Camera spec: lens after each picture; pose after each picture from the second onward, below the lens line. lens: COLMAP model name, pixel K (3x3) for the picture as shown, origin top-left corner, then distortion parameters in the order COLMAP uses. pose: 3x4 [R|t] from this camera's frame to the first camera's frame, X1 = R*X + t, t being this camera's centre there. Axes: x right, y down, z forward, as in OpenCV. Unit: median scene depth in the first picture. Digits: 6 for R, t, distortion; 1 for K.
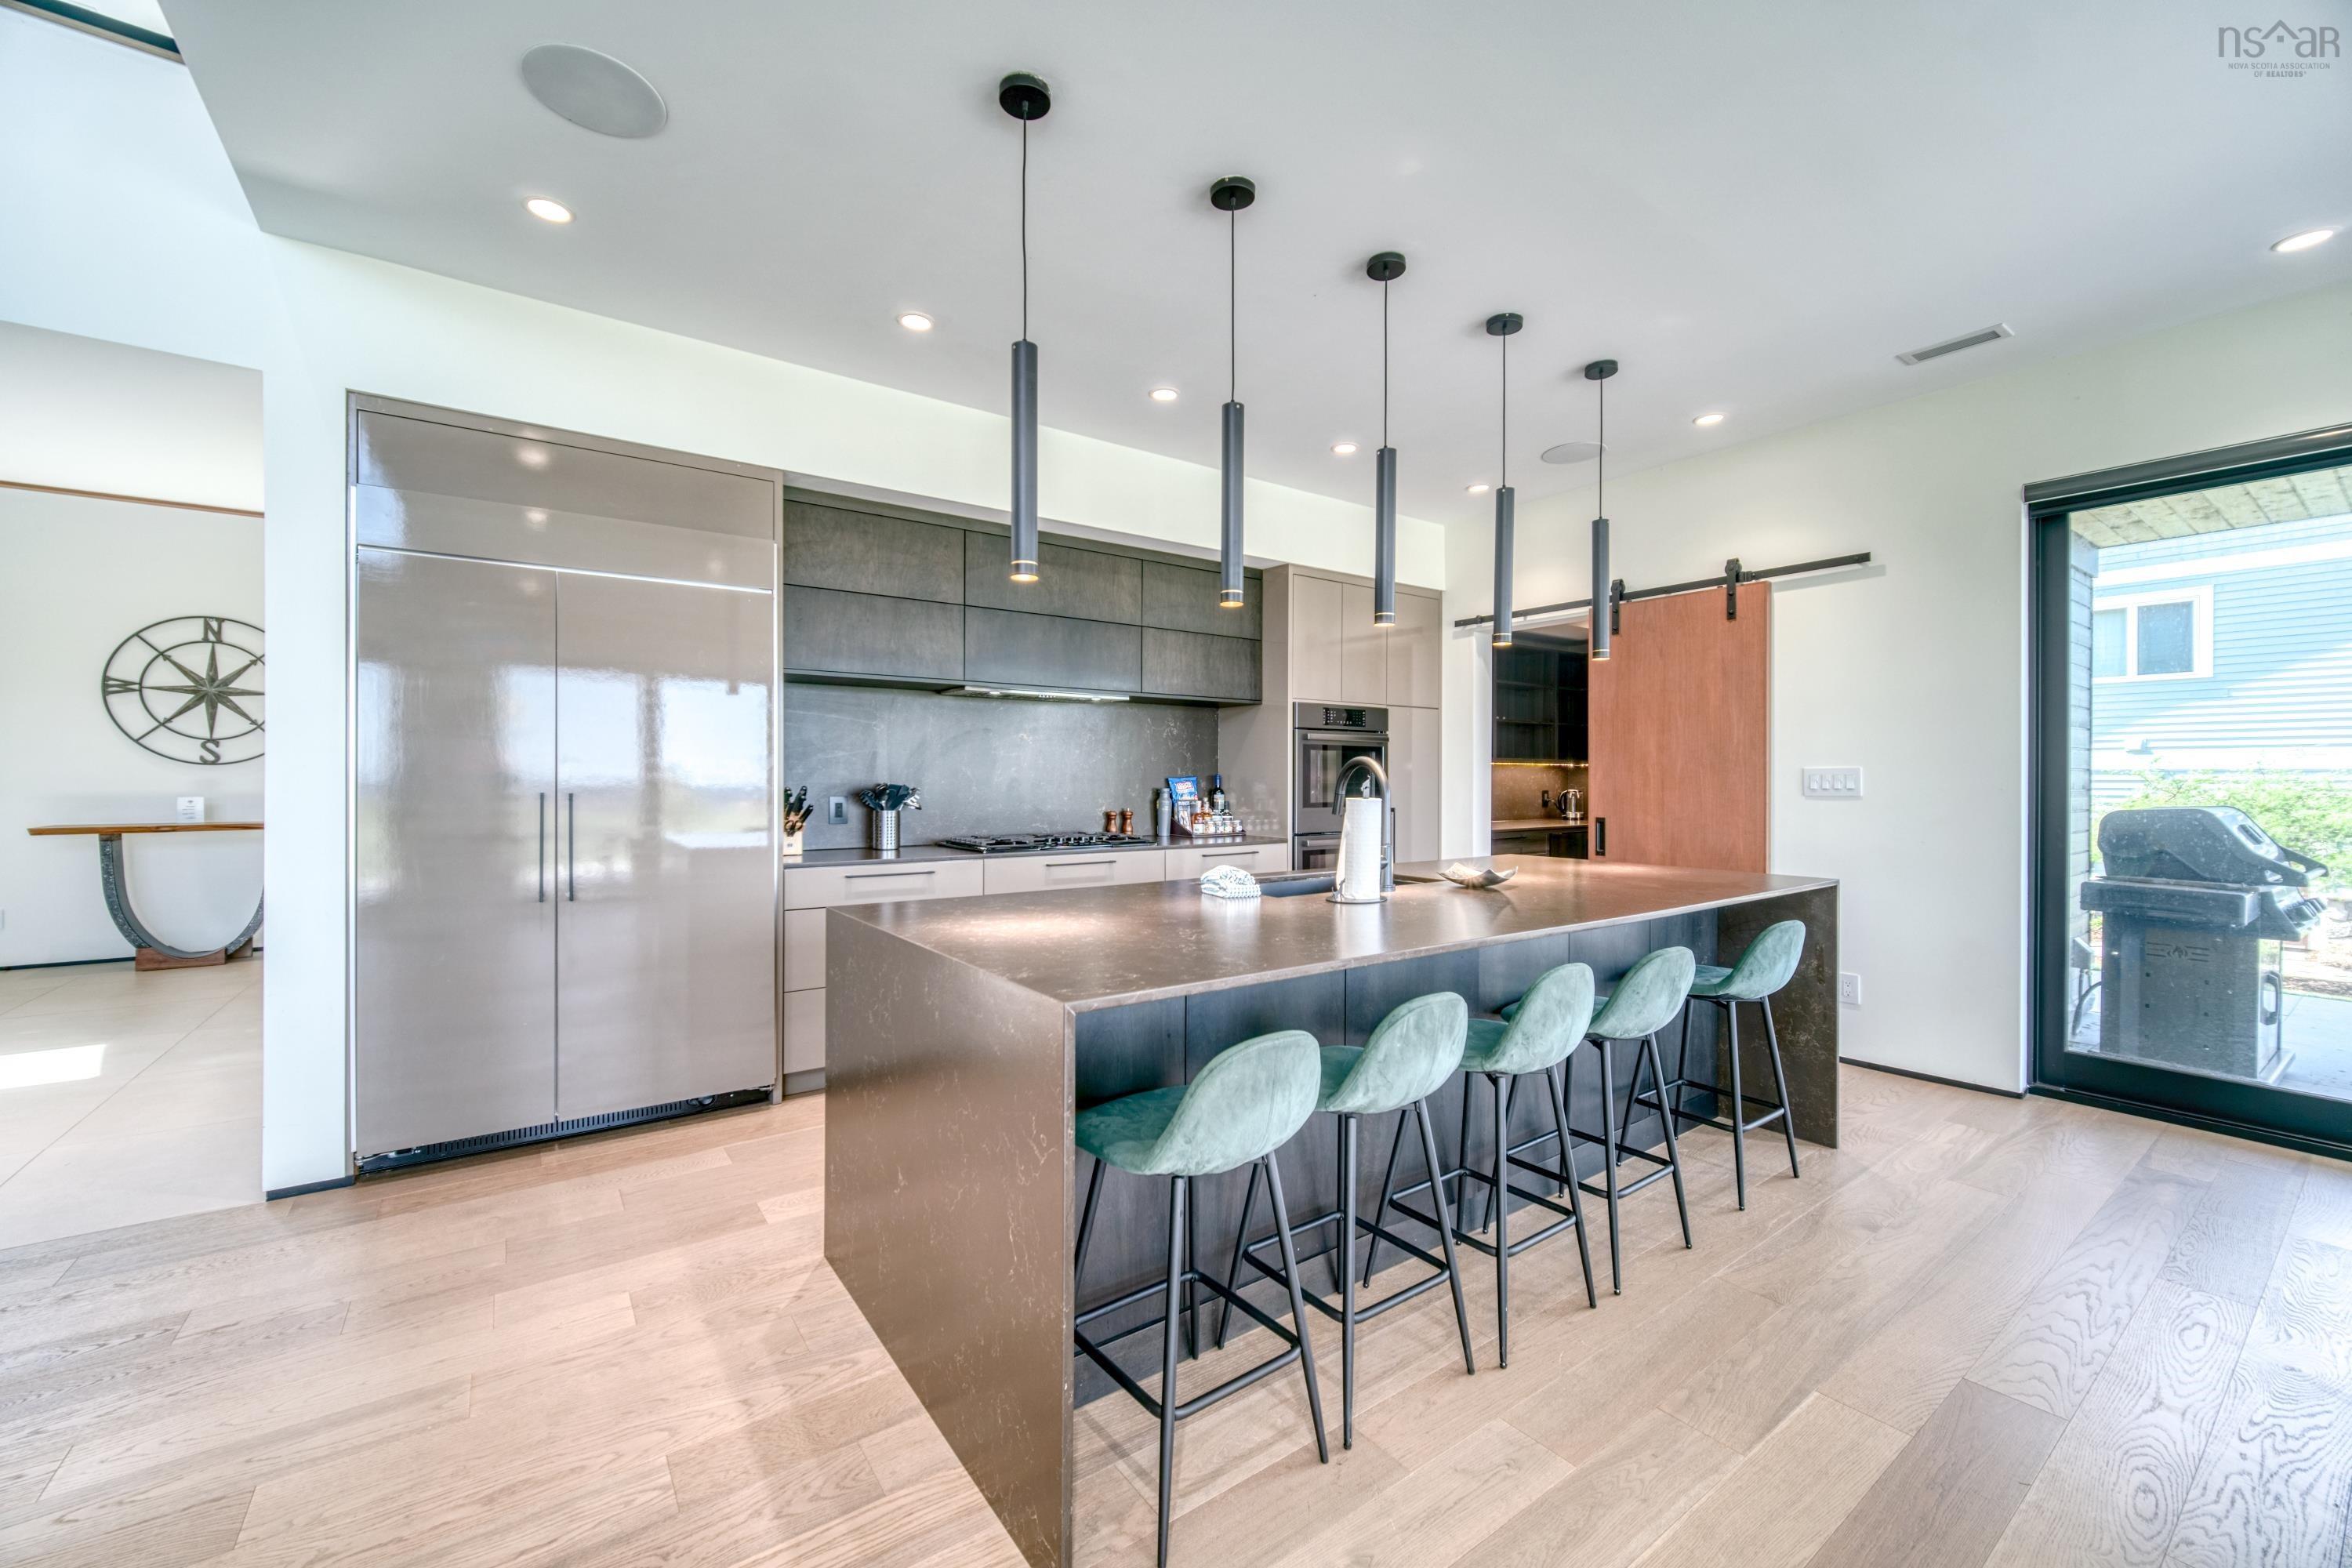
lens RADIAL K [[923.8, 0, 1174.6], [0, 923.8, 778.9], [0, 0, 1]] dist [0.000331, -0.000087]
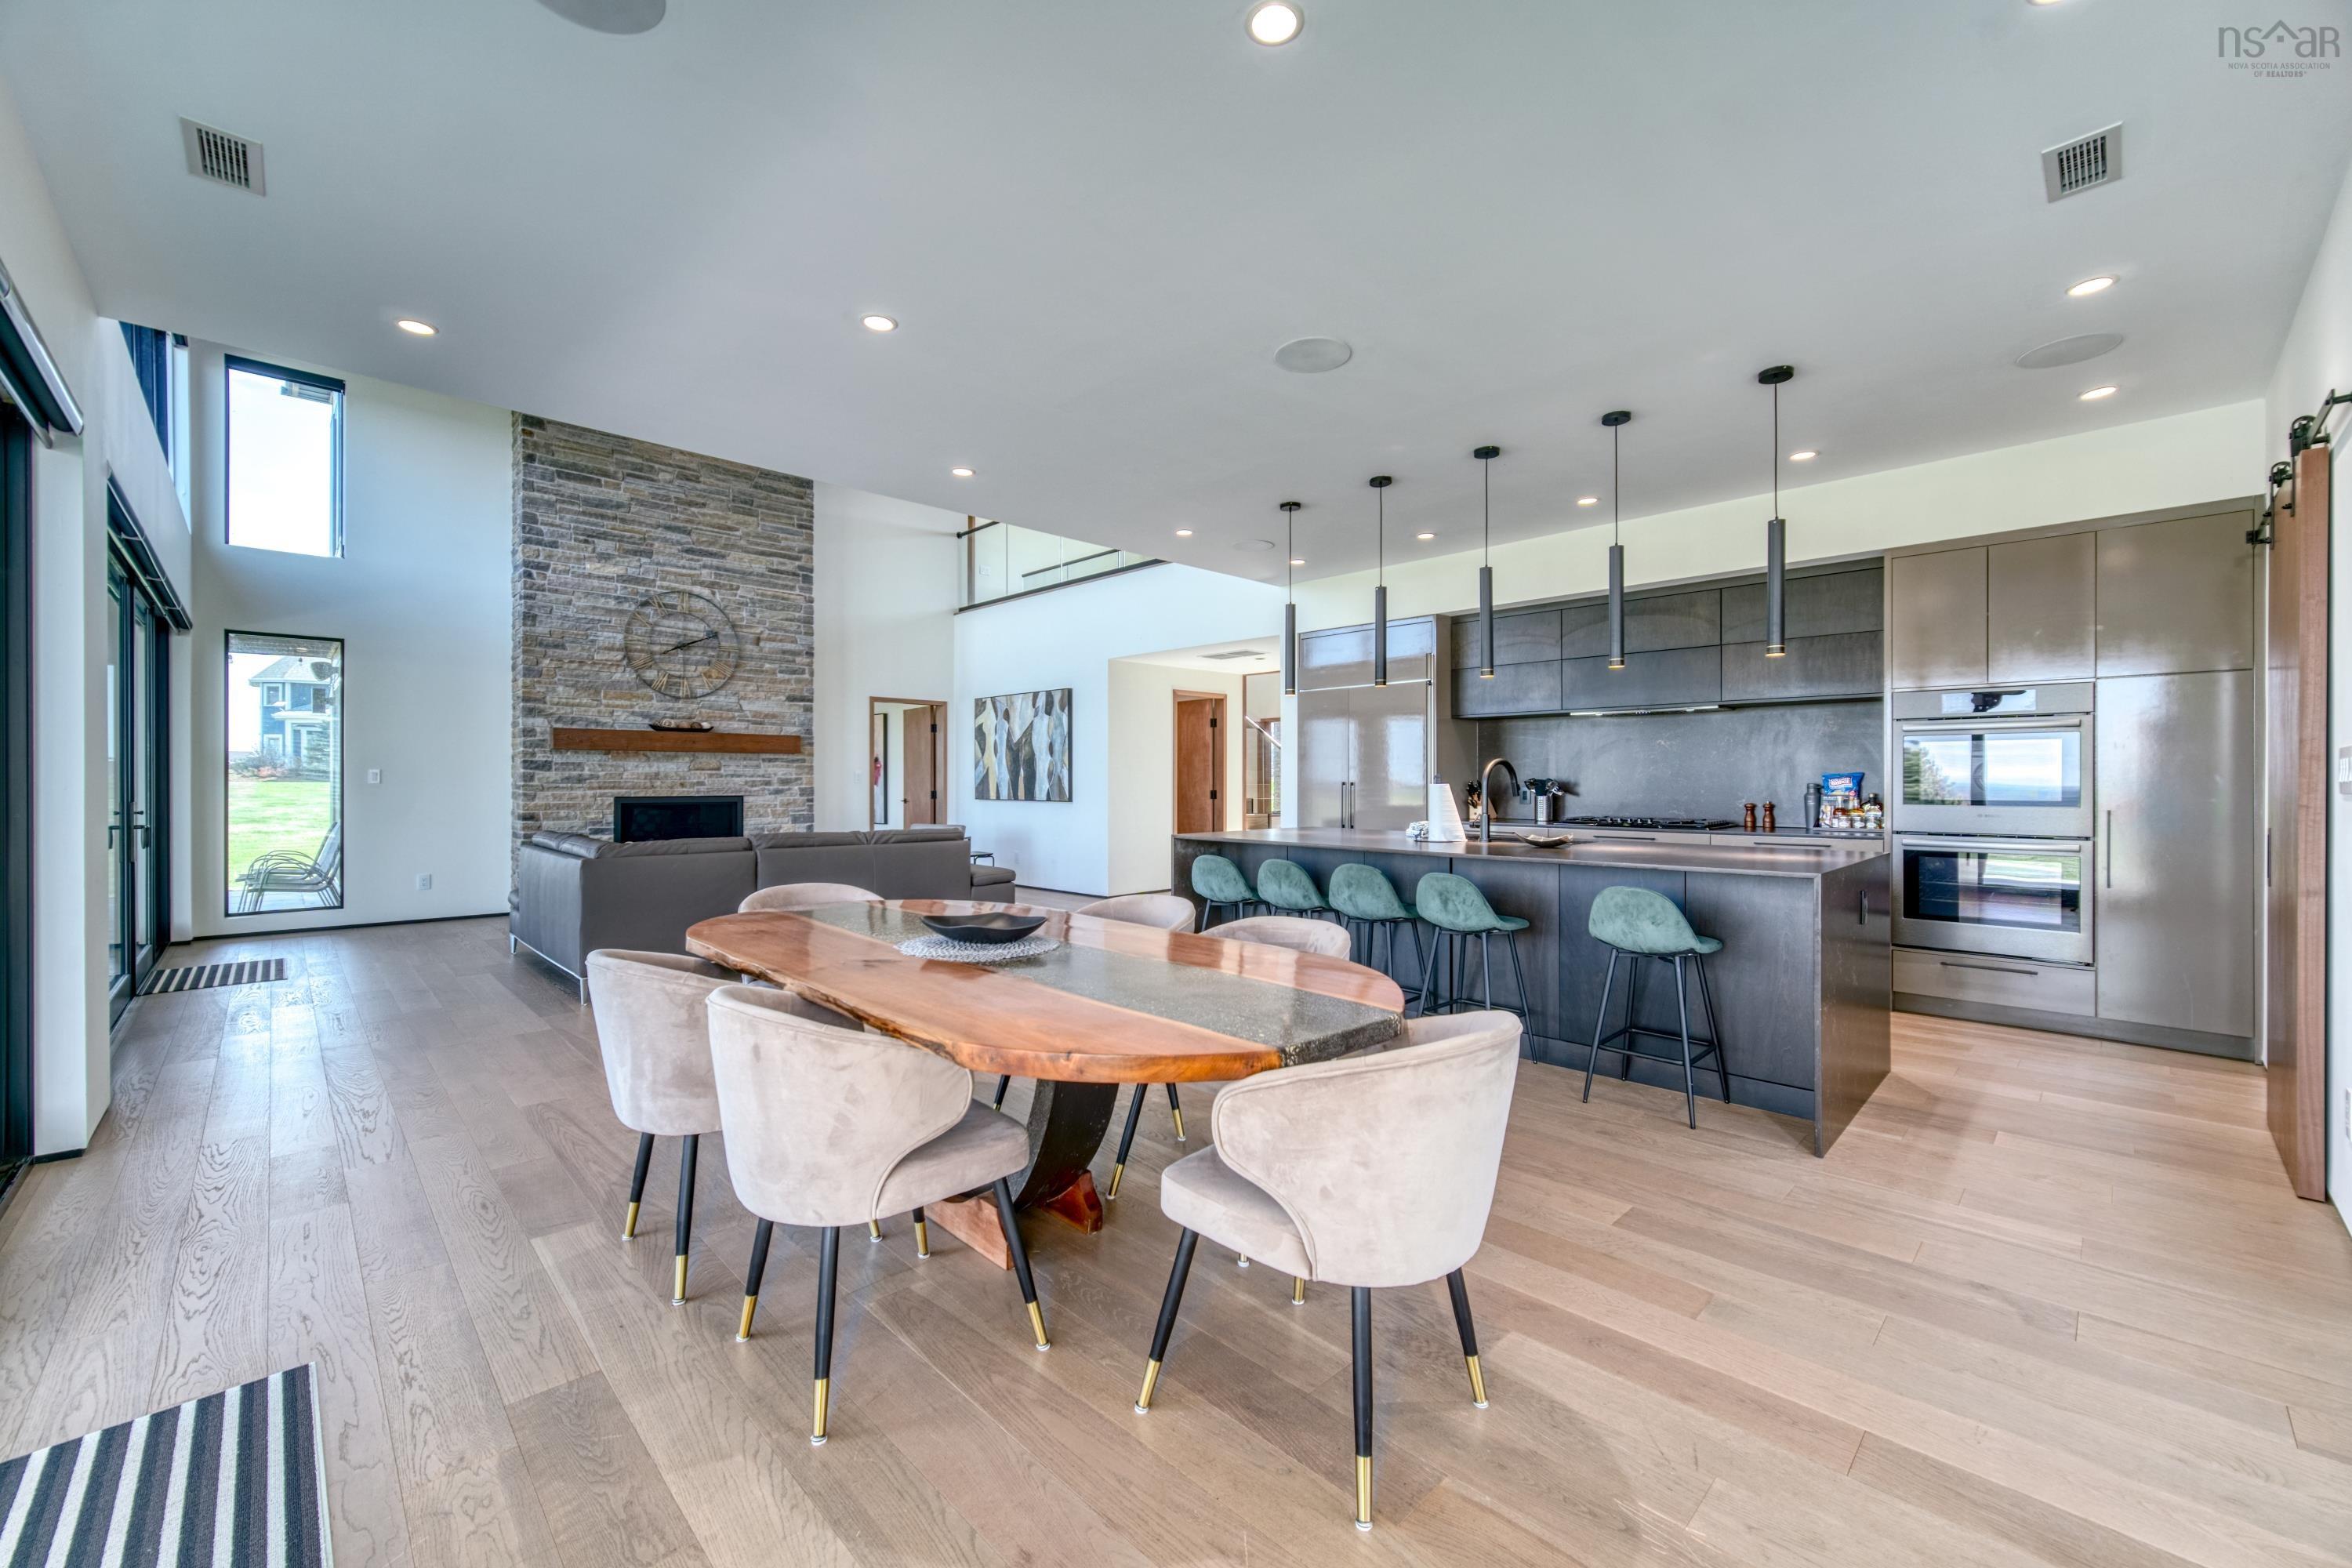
lens RADIAL K [[933.3, 0, 1174.1], [0, 933.3, 780.9], [0, 0, 1]] dist [0.000414, 0.000457]
pose [[0.145523, -0.000932, -0.989354, 1.074666], [0.001477, 0.999999, -0.000725, 0.008273], [0.989354, -0.001355, 0.145524, 0.140655]]
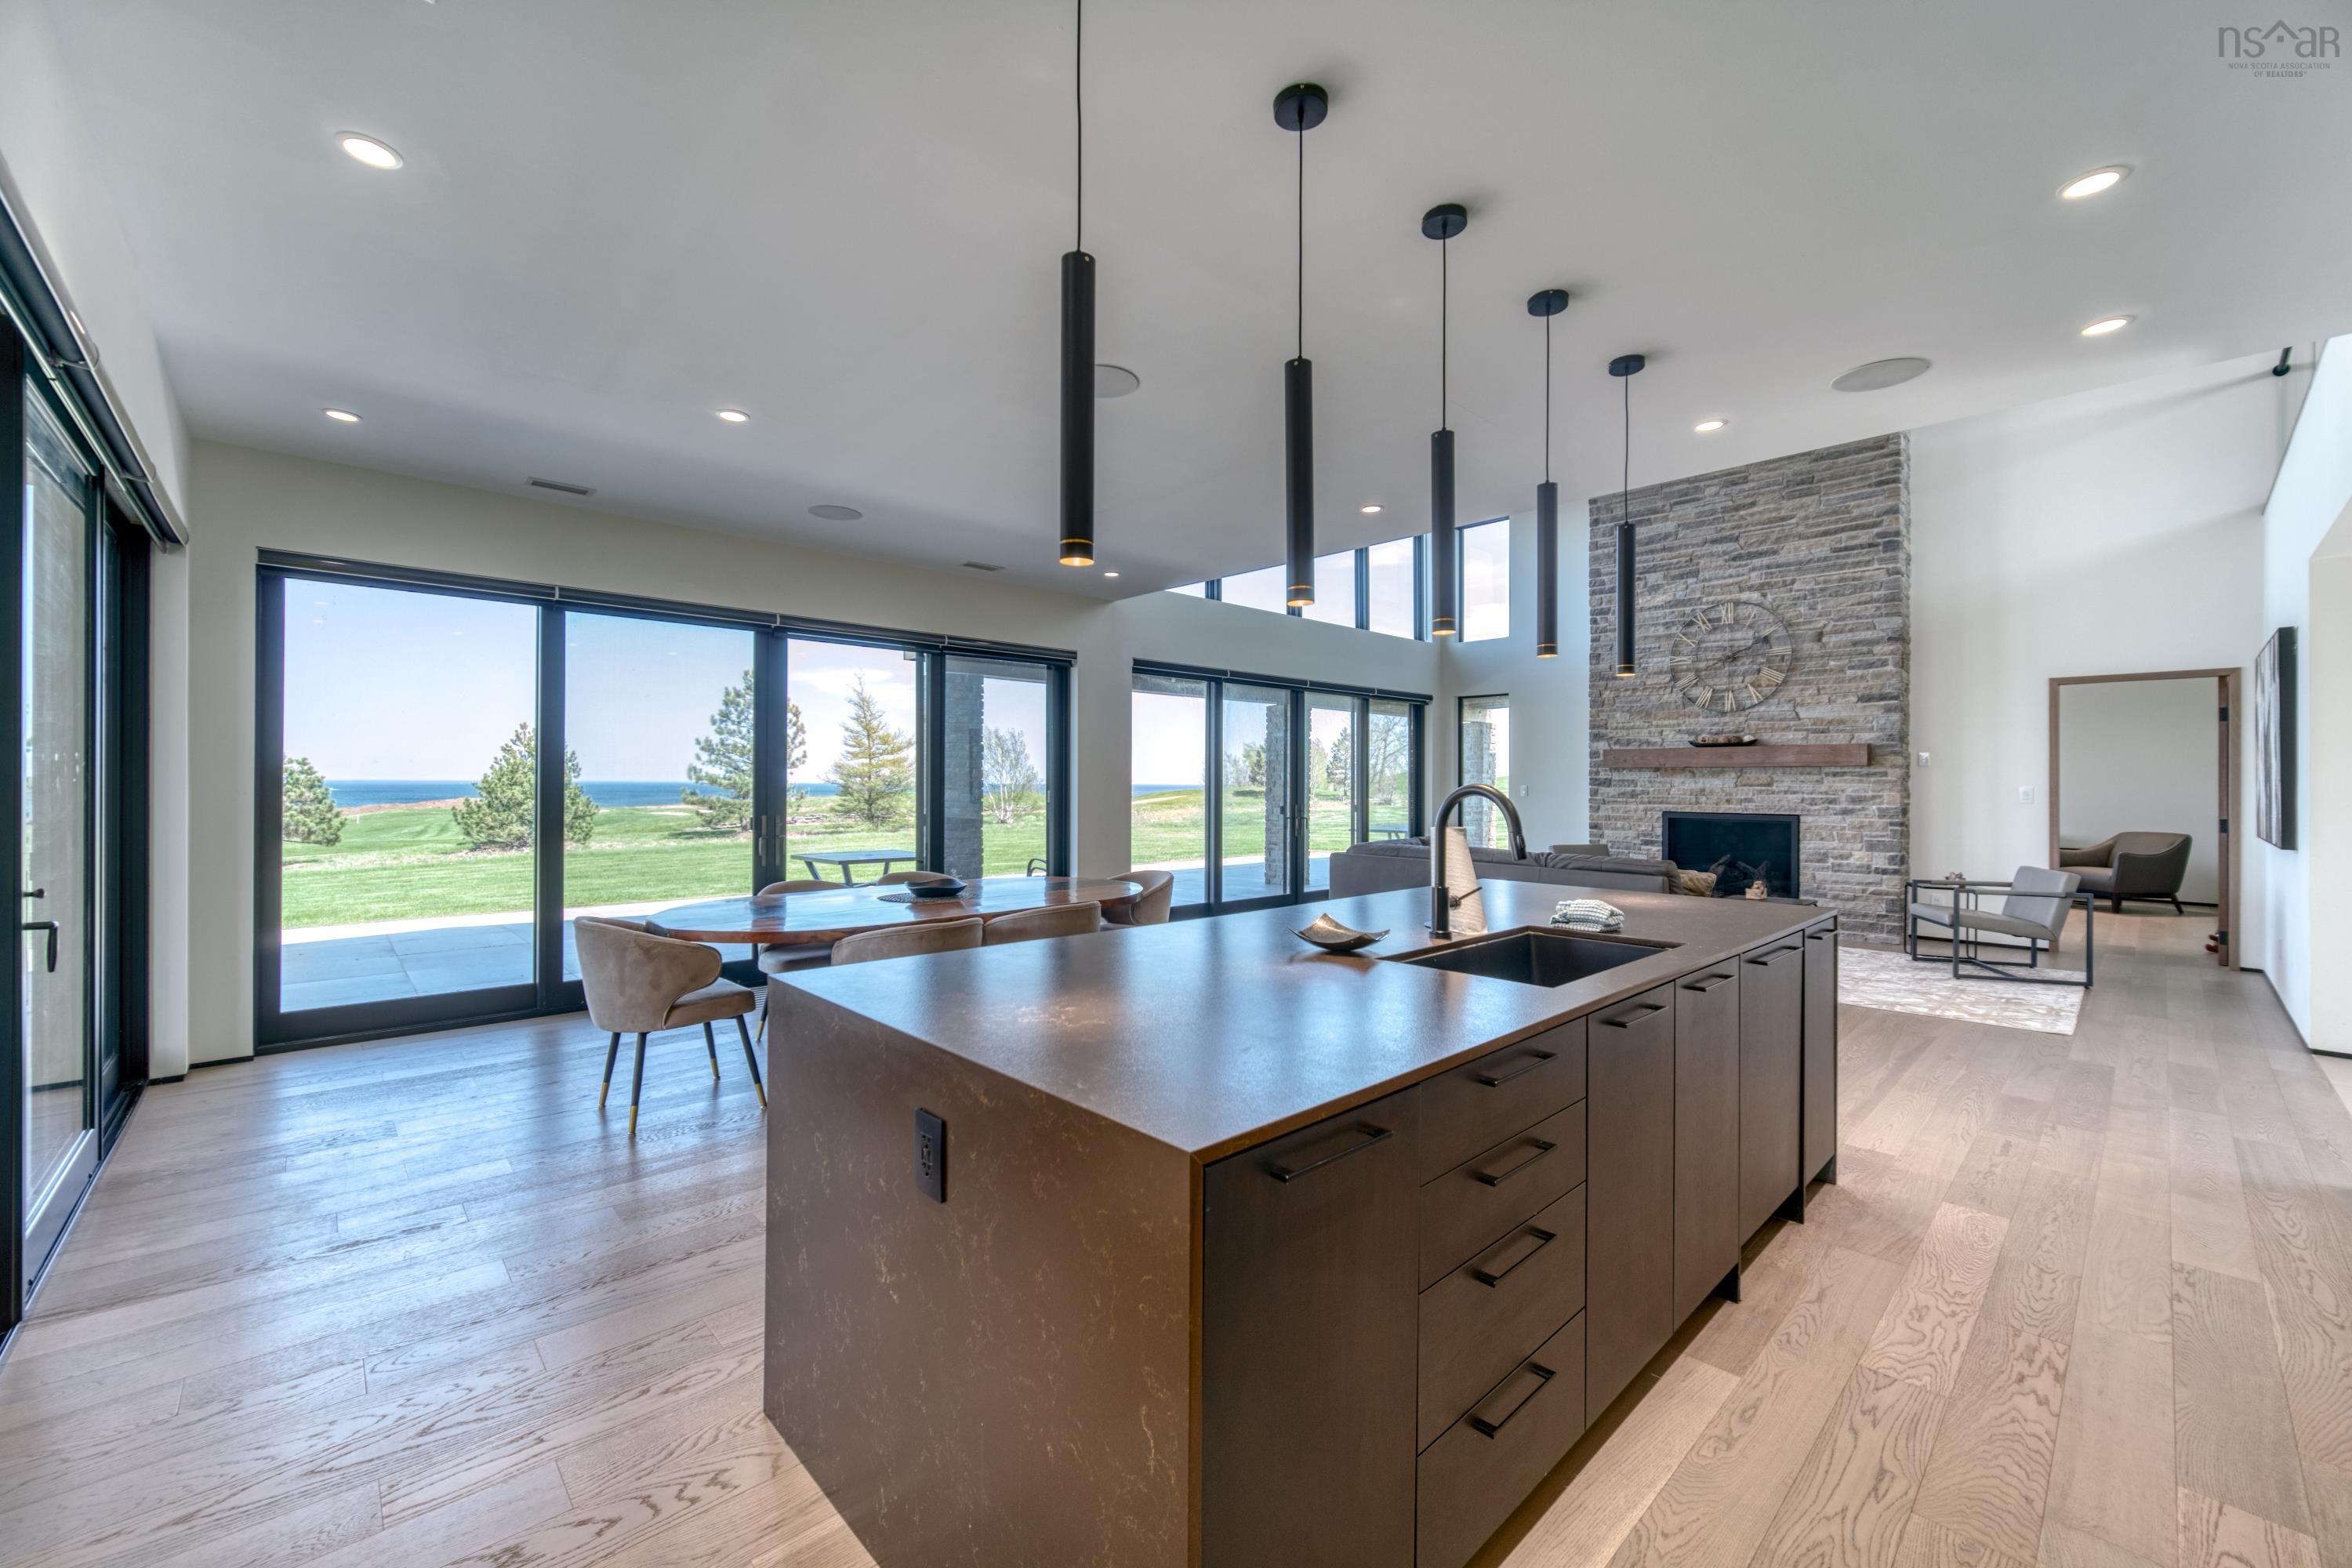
lens RADIAL K [[933.3, 0, 1174.1], [0, 933.3, 780.9], [0, 0, 1]] dist [0.000414, 0.000457]
pose [[-0.991149, -0.005902, -0.132626, 0.354995], [-0.005499, 0.999979, -0.003403, -0.015405], [0.132643, -0.002643, -0.991160, 1.137565]]
